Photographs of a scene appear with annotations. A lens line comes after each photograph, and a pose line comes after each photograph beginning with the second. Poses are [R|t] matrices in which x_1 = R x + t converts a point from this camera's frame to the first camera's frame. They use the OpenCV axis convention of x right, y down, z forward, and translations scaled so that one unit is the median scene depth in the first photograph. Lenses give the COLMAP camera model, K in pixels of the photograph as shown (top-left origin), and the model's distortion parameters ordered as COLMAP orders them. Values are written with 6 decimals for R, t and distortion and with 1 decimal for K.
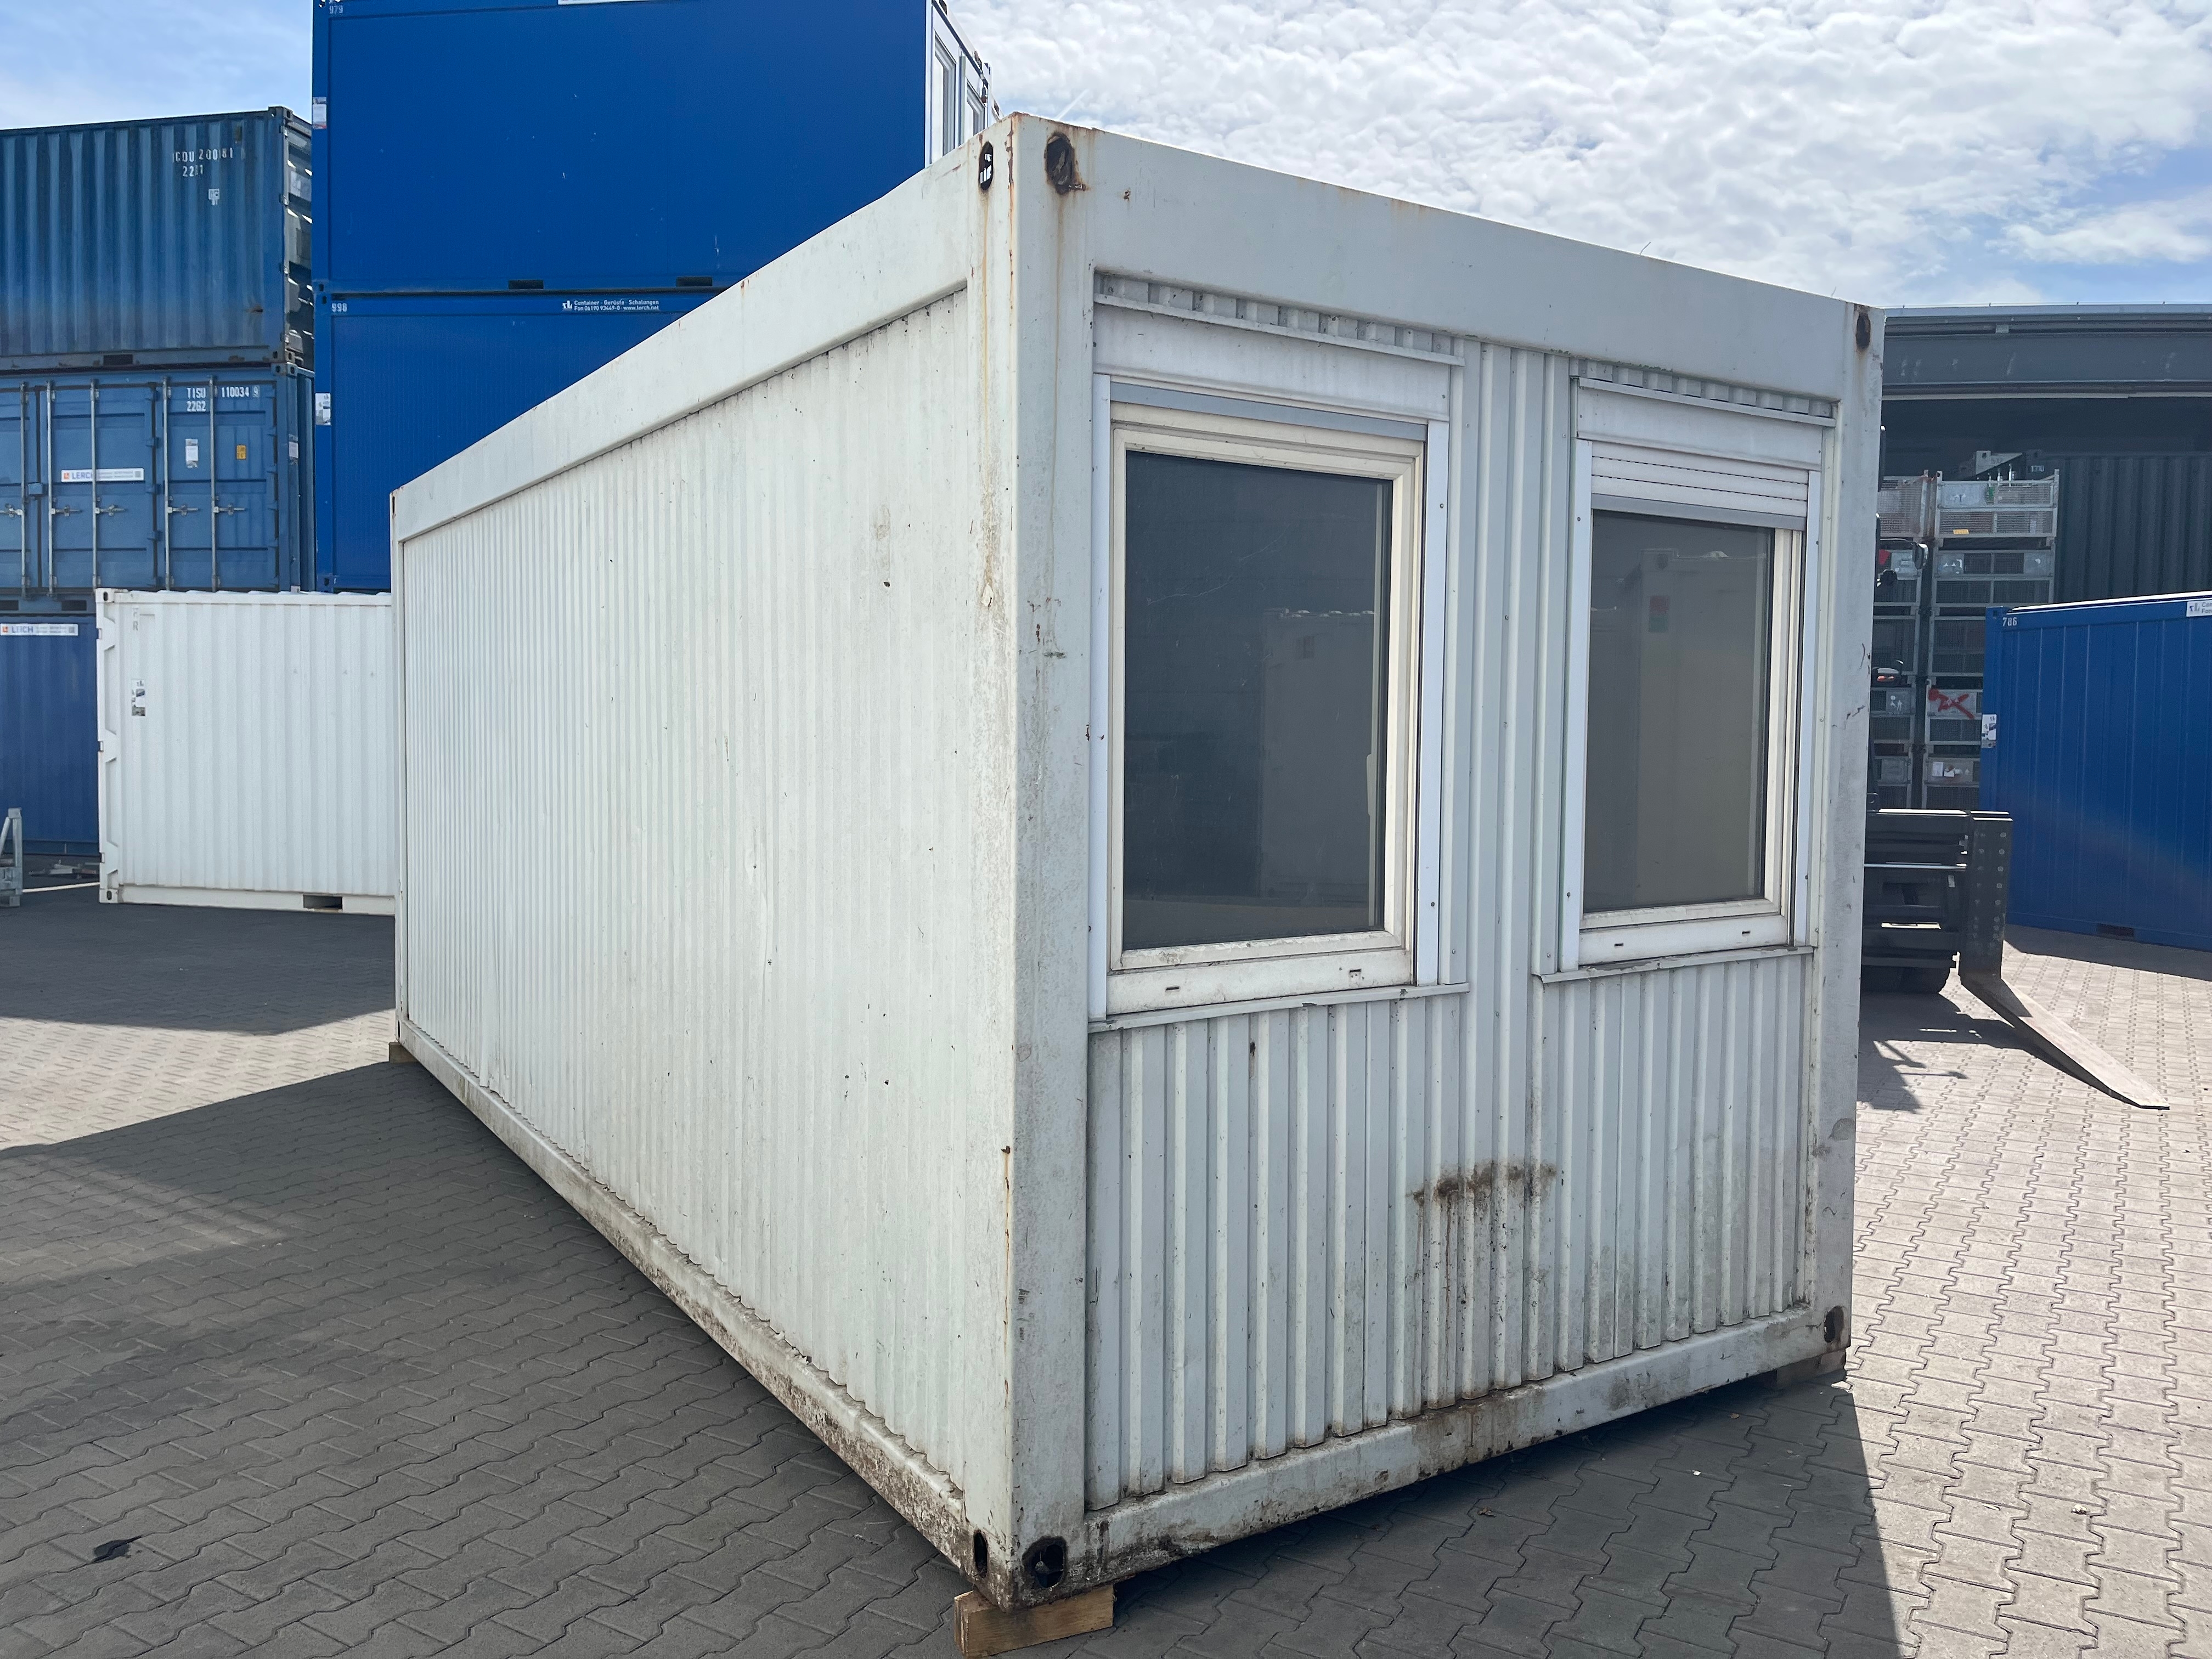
lens RADIAL K [[1643.5, 0, 1115.3], [0, 1643.5, 822.5], [0, 0, 1]] dist [0.072291, -0.111163]
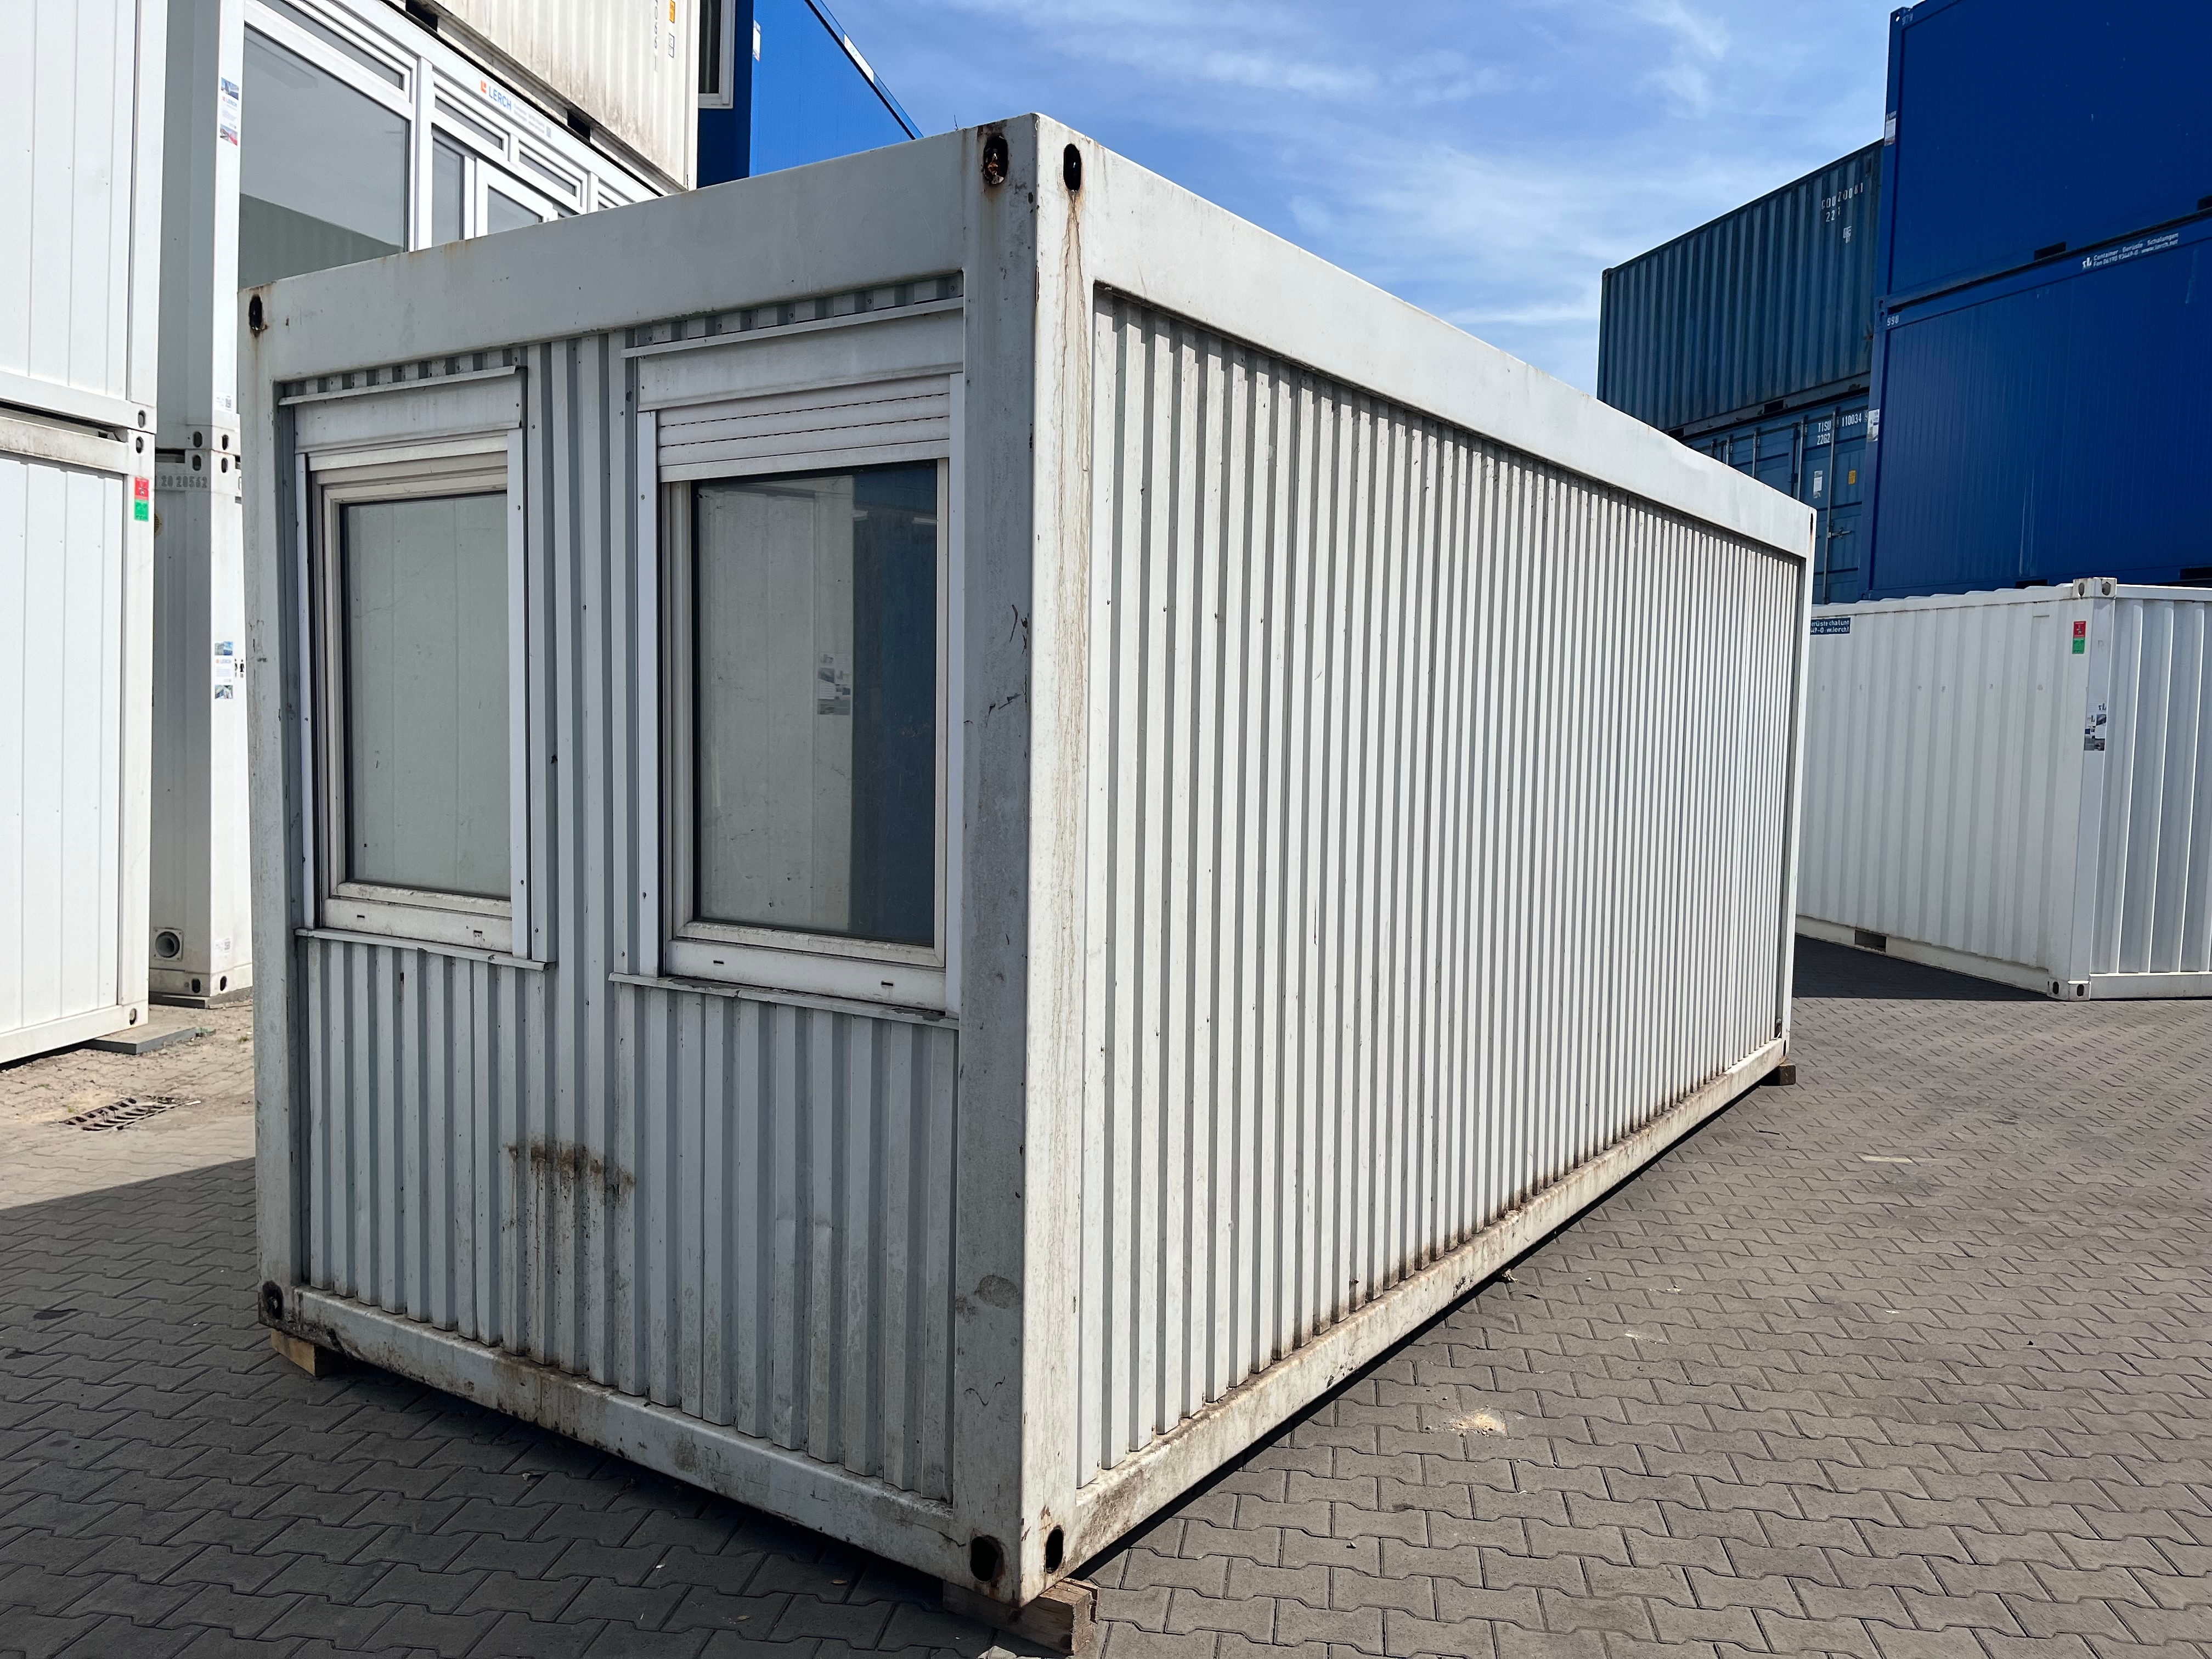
lens RADIAL K [[1675.9, 0, 1154.0], [0, 1675.9, 833.9], [0, 0, 1]] dist [0.014334, 0.001086]
pose [[0.416573, 0.062507, -0.906951, 1.176824], [-0.069036, 0.996928, 0.036999, -0.043468], [0.906477, 0.047199, 0.419608, 0.800945]]
